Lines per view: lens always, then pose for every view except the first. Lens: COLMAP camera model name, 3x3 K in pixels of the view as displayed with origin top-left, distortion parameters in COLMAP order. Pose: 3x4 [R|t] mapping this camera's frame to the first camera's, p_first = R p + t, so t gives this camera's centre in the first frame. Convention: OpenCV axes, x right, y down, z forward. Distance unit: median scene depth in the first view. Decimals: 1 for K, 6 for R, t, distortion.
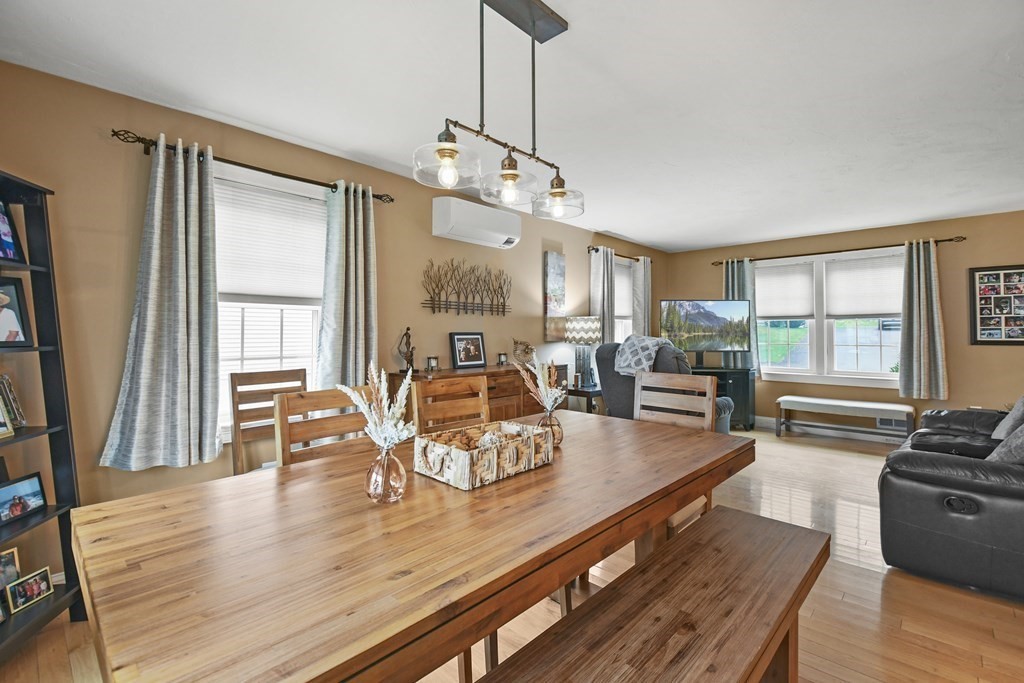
lens RADIAL K [[452.8, 0, 512.5], [0, 452.8, 324.8], [0, 0, 1]] dist [-0.000028, -0.006242]
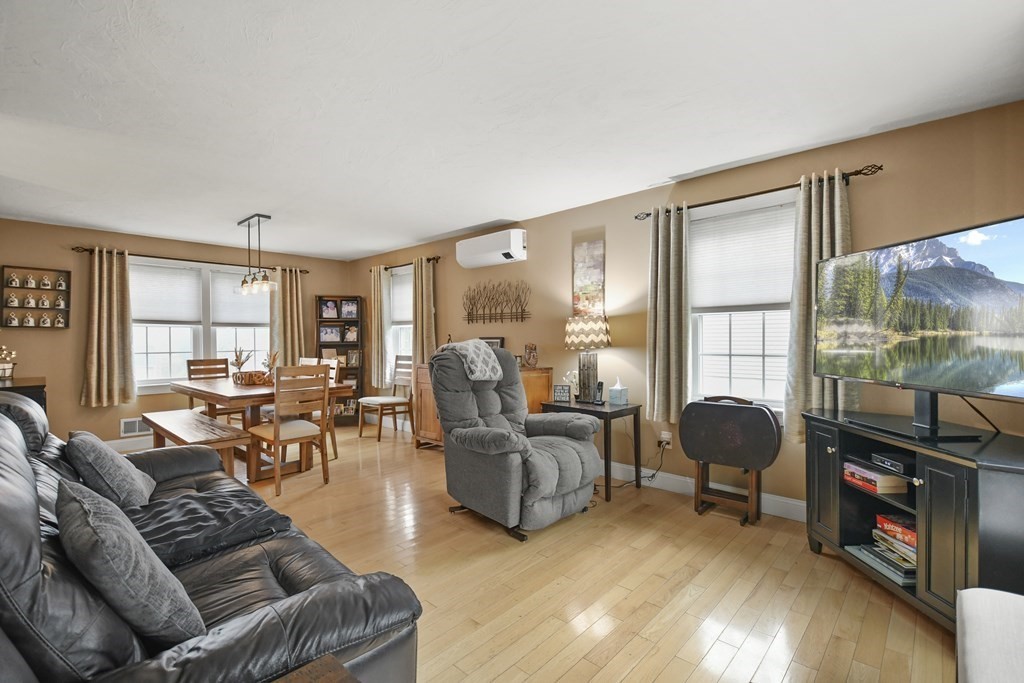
lens RADIAL K [[441.1, 0, 508.0], [0, 441.1, 343.9], [0, 0, 1]] dist [0.000289, -0.017570]
pose [[0.027647, 0.014823, -0.999508, 0.962414], [0.026599, 0.999525, 0.015559, 0.015153], [0.999264, -0.027016, 0.027240, 0.855808]]
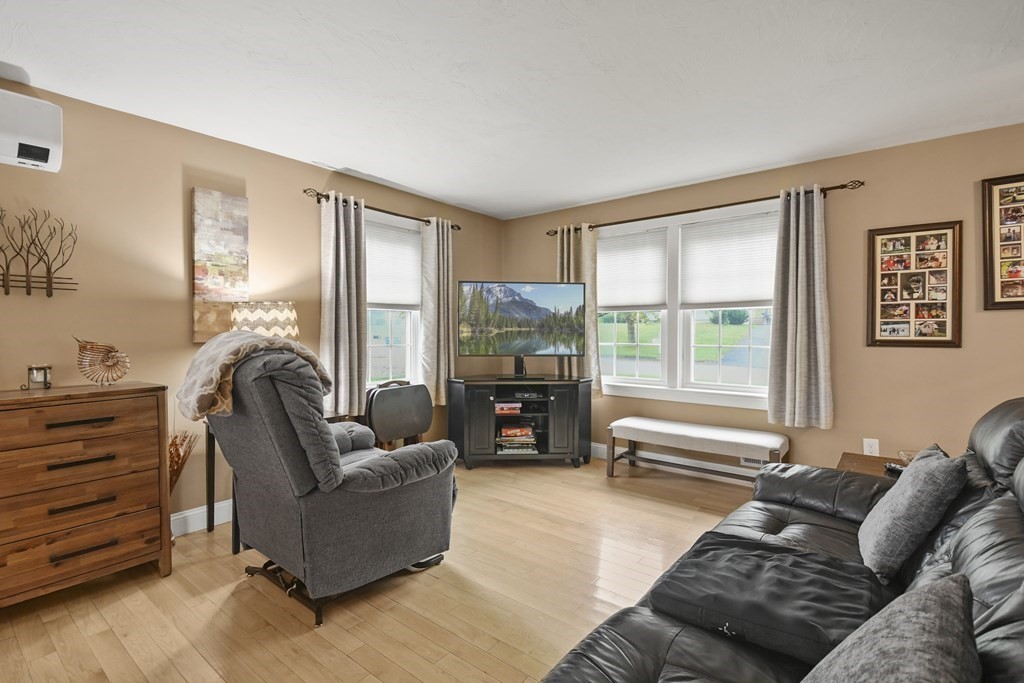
lens RADIAL K [[467.6, 0, 507.3], [0, 467.6, 337.5], [0, 0, 1]] dist [0.037309, -0.022926]
pose [[0.995429, -0.002130, 0.095485, 0.425956], [-0.000996, 0.999466, 0.032676, 0.009258], [-0.095503, -0.032621, 0.994894, 0.356230]]
